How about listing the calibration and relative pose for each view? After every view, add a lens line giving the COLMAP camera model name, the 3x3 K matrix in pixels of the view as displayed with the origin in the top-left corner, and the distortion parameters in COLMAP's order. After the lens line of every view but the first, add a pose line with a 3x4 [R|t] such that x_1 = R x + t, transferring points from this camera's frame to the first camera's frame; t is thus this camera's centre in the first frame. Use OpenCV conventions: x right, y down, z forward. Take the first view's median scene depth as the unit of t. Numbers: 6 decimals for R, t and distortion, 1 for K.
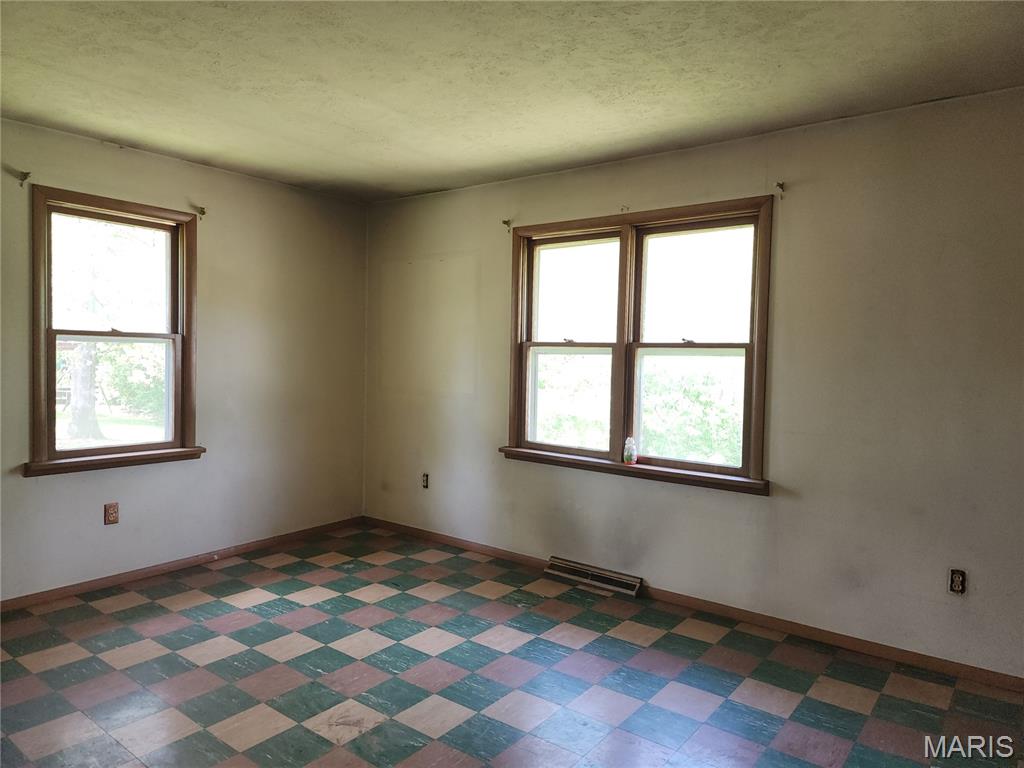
lens RADIAL K [[694.0, 0, 508.6], [0, 694.0, 392.2], [0, 0, 1]] dist [0.052767, -0.054035]
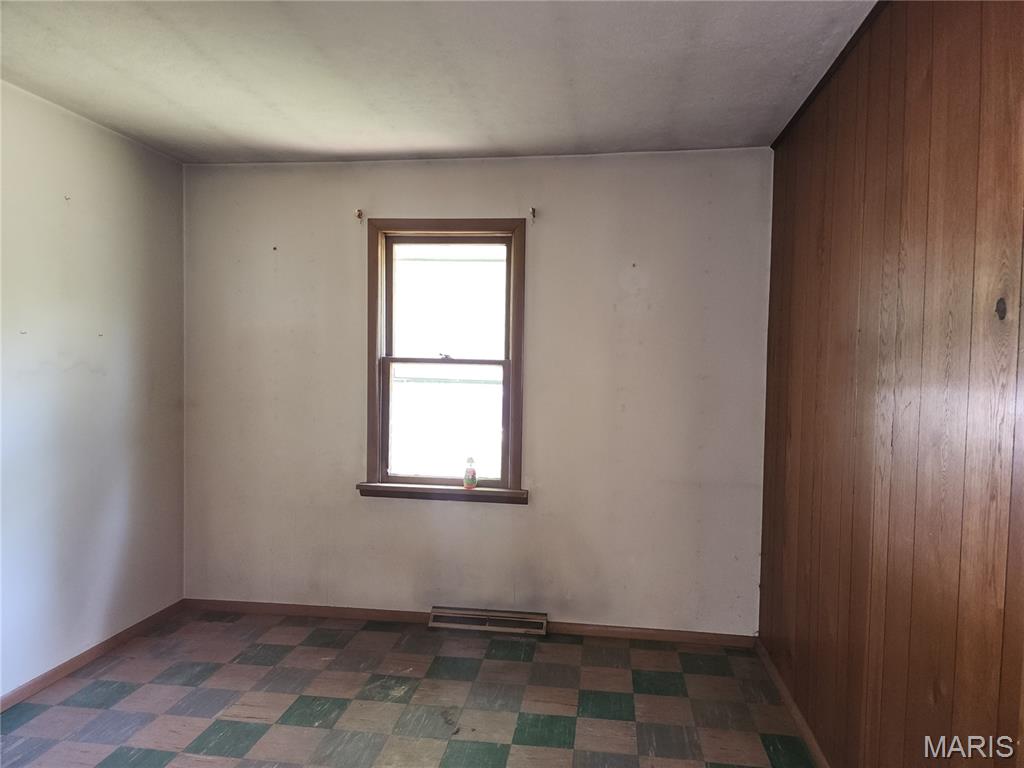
lens RADIAL K [[677.2, 0, 511.5], [0, 677.2, 394.7], [0, 0, 1]] dist [0.053256, -0.049260]
pose [[0.860710, -0.020554, 0.508680, -0.218473], [0.027938, 0.999586, -0.006883, -0.013278], [-0.508328, 0.020136, 0.860928, 0.175610]]
